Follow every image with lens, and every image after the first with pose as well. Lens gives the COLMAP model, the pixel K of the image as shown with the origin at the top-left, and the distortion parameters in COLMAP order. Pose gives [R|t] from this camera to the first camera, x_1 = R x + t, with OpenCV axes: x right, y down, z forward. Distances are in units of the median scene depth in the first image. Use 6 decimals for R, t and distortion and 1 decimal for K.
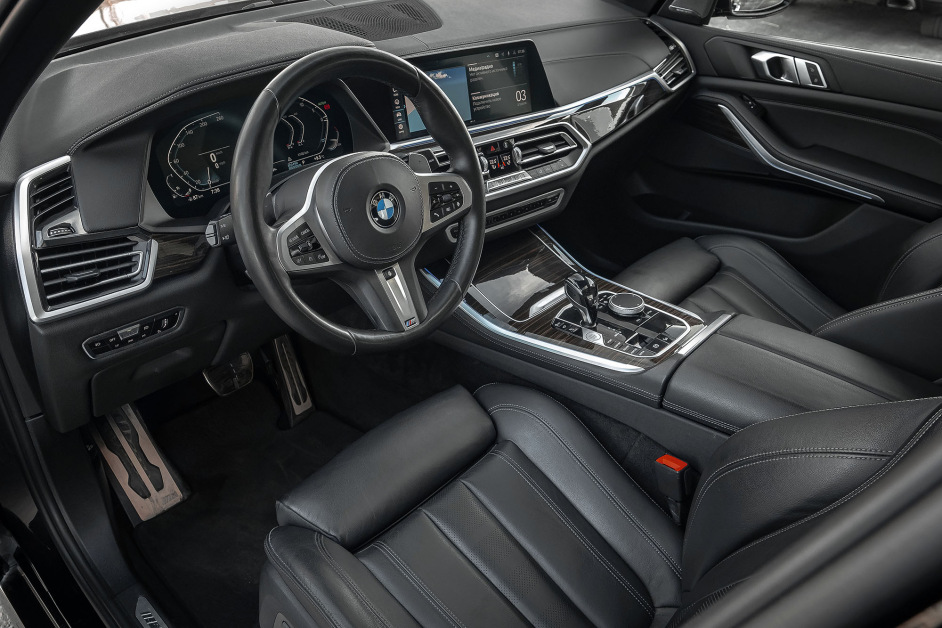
lens RADIAL K [[692.5, 0, 430.4], [0, 692.5, 349.5], [0, 0, 1]] dist [-0.016076, -0.002654]
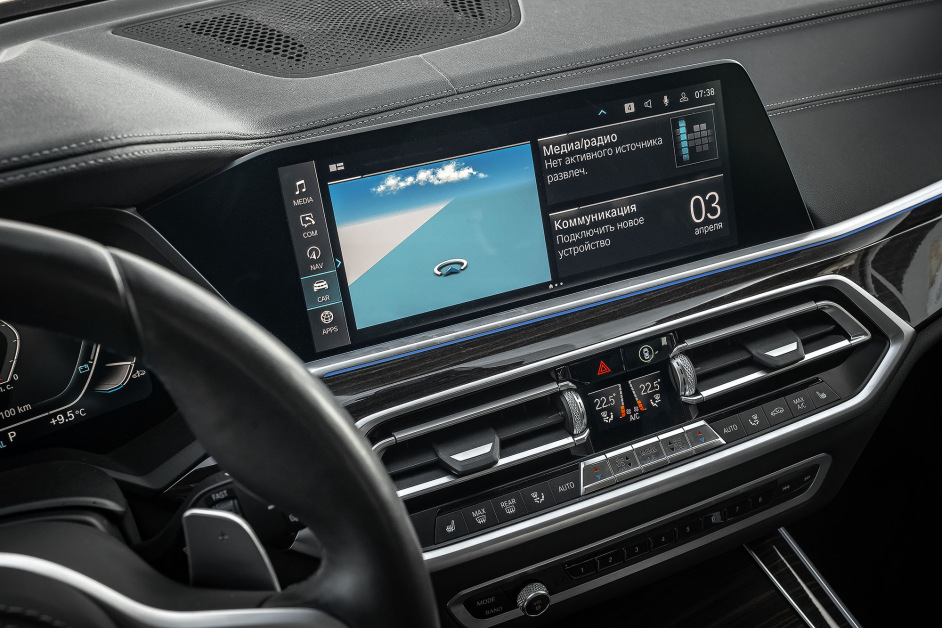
lens RADIAL K [[1035.9, 0, 470.2], [0, 1035.9, 300.6], [0, 0, 1]] dist [-0.037886, -0.004998]
pose [[0.973265, 0.037245, -0.226645, 0.146147], [-0.064213, 0.991540, -0.112804, -0.268437], [0.220527, 0.124342, 0.967423, 0.485962]]
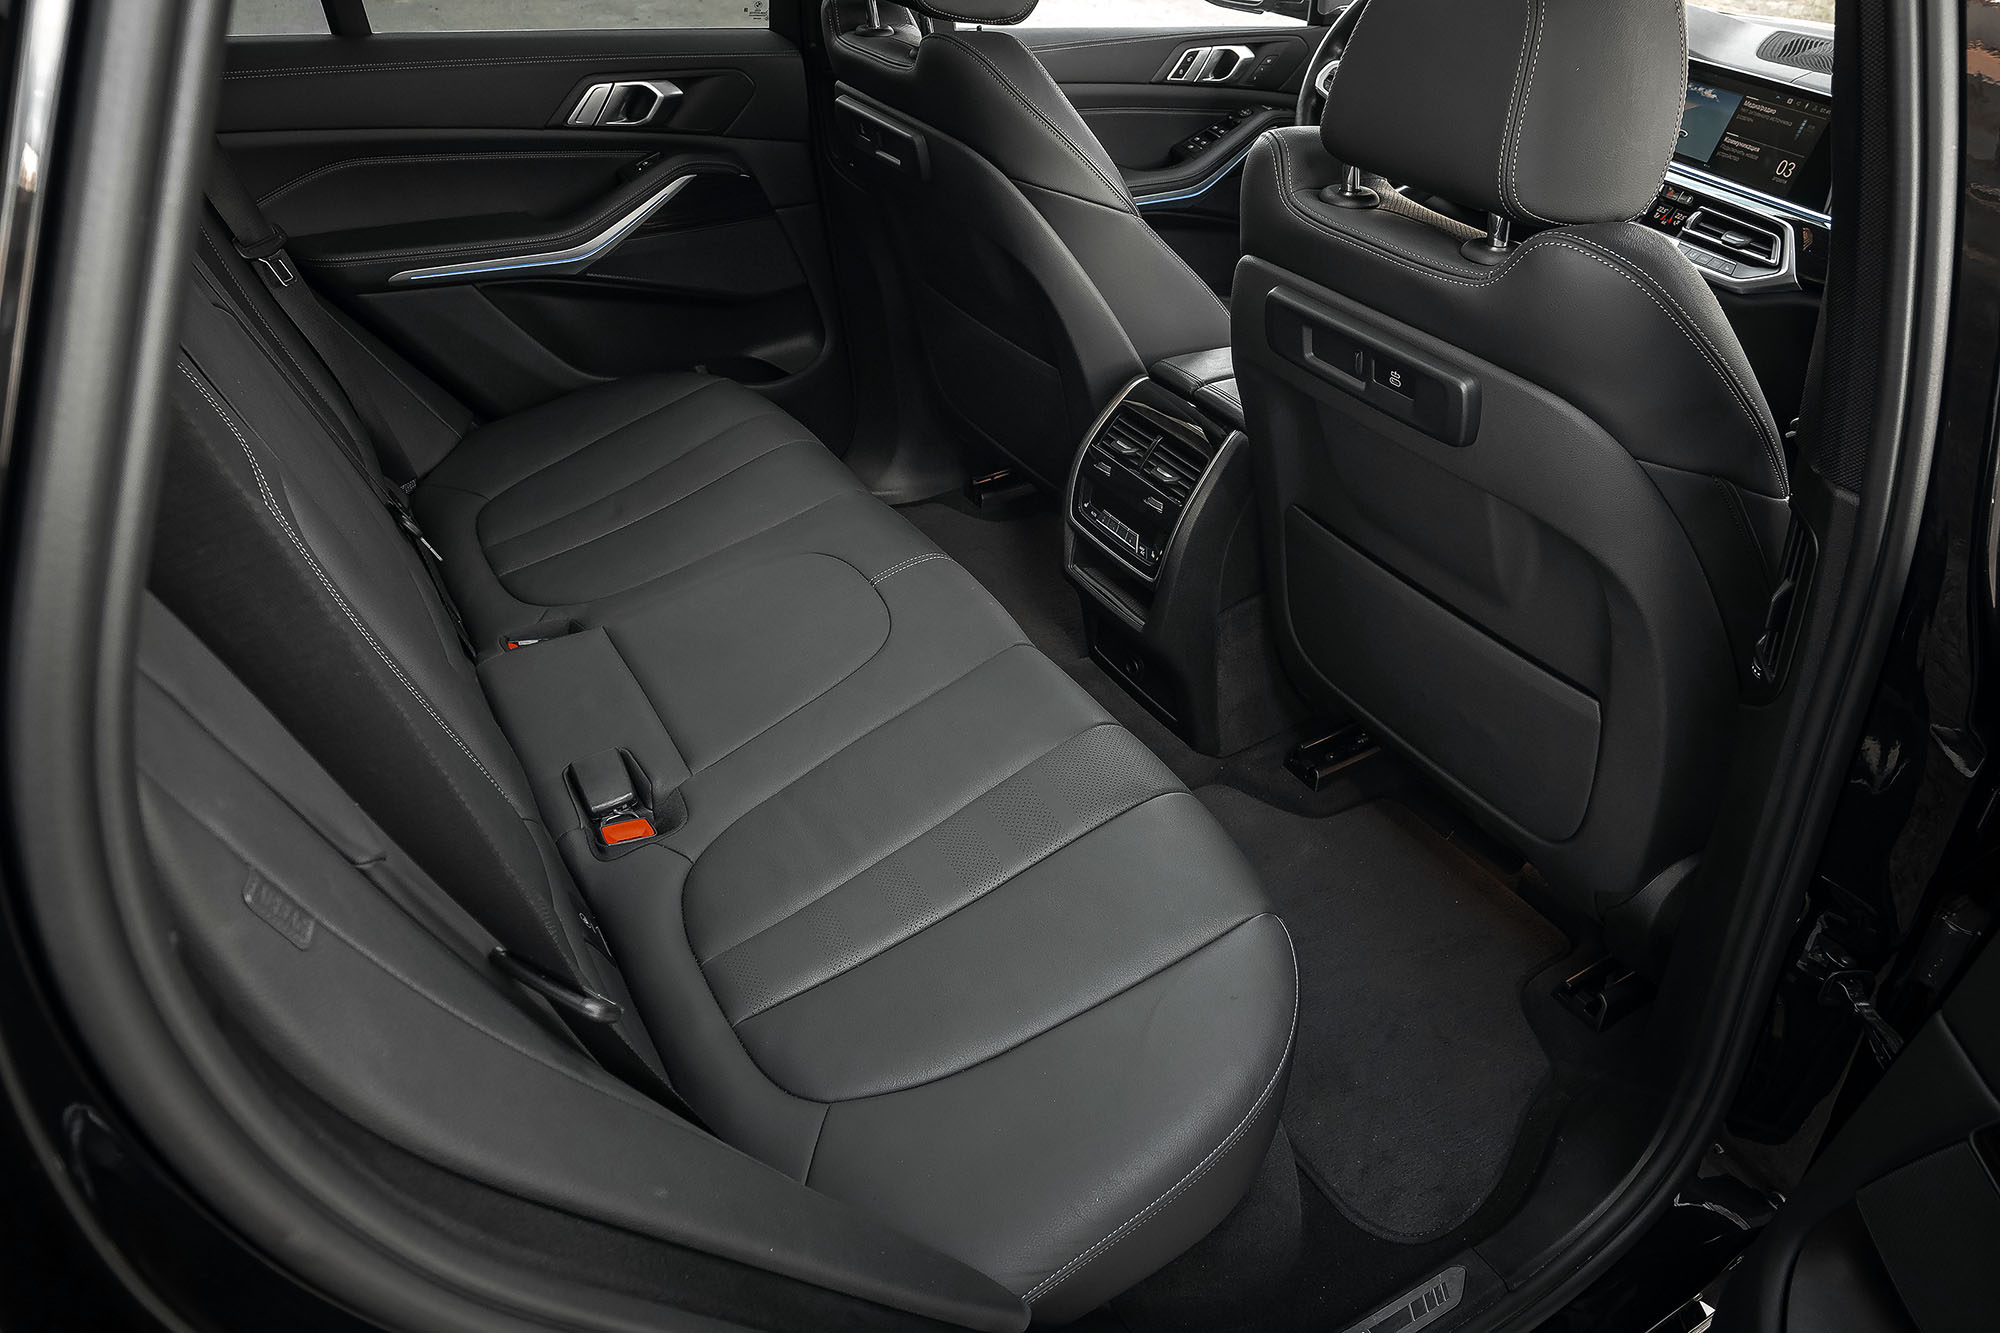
lens RADIAL K [[1334.3, 0, 1000.0], [0, 1334.3, 666.5], [0, 0, 1]] dist [-0.020894, -0.000161]
pose [[-0.255637, 0.512875, -0.819517, 1.803972], [-0.623532, 0.560344, 0.545180, -0.342913], [0.738821, 0.650364, 0.176549, 0.547485]]
